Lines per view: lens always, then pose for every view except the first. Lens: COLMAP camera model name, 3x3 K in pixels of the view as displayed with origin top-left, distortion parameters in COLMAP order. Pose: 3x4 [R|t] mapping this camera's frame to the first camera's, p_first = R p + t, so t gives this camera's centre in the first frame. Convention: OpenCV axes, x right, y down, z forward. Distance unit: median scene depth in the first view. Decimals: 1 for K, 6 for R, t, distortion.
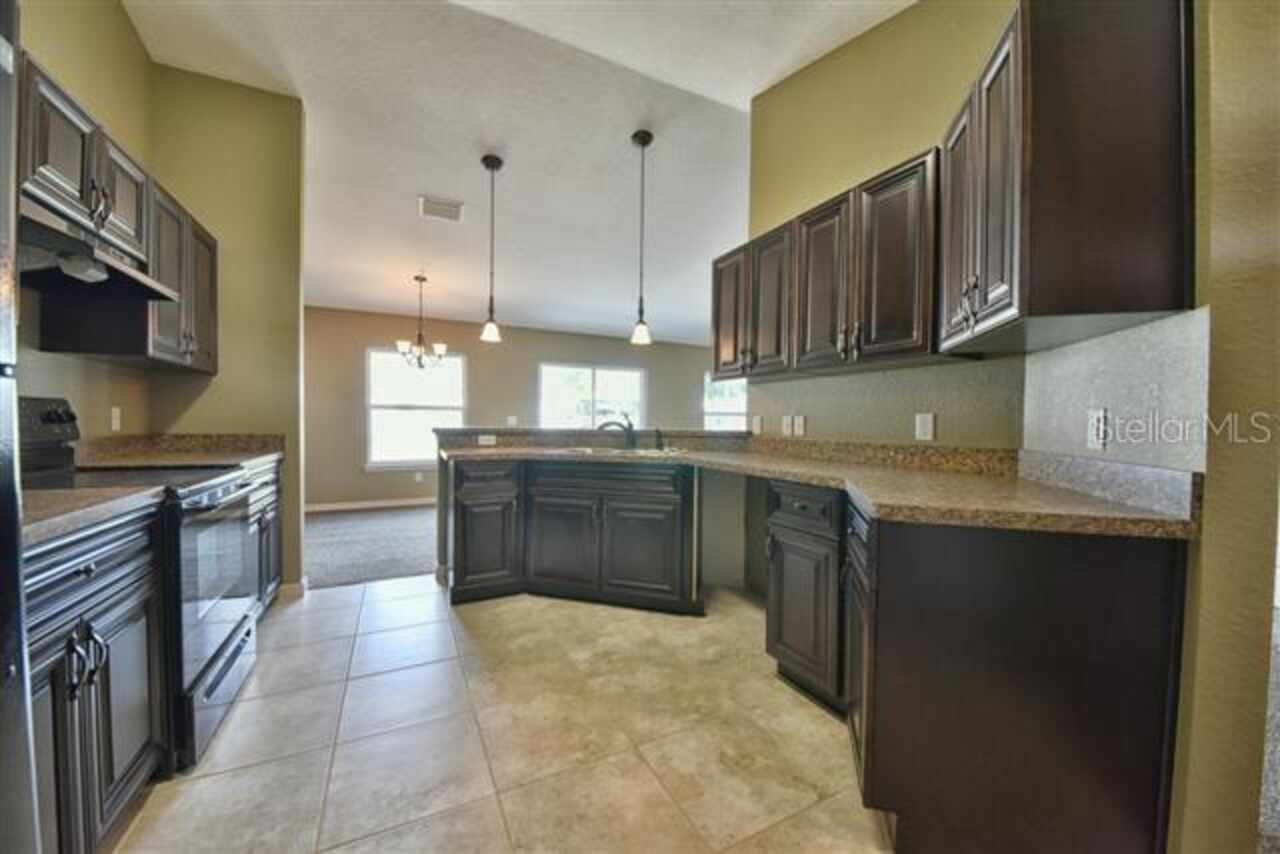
lens RADIAL K [[490.2, 0, 639.2], [0, 490.2, 429.8], [0, 0, 1]] dist [0.001021, -0.000037]
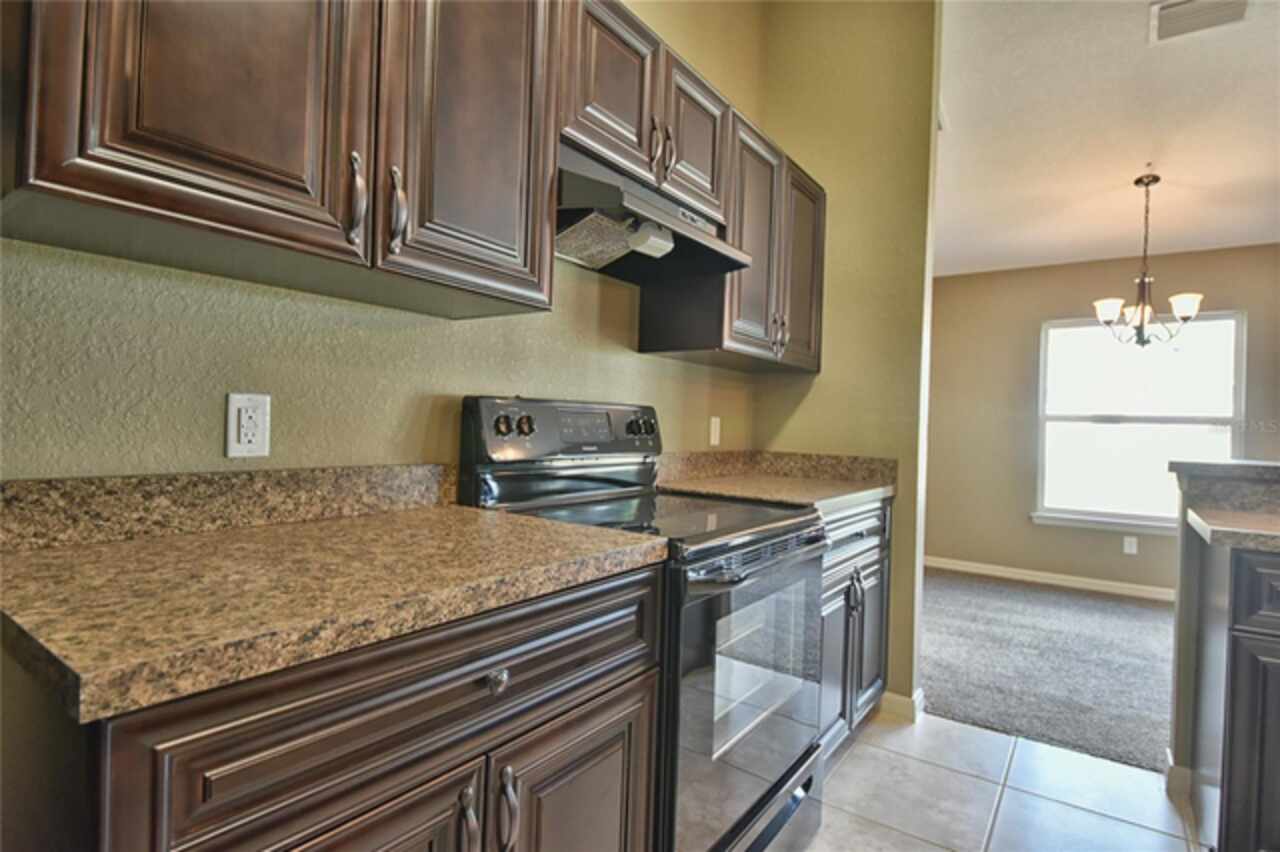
lens RADIAL K [[650.6, 0, 641.5], [0, 650.6, 421.9], [0, 0, 1]] dist [0.010756, -0.002647]
pose [[0.479471, 0.002568, -0.877554, -0.144529], [-0.041673, 0.998934, -0.019846, -0.009729], [0.876567, 0.046086, 0.479067, 0.326071]]
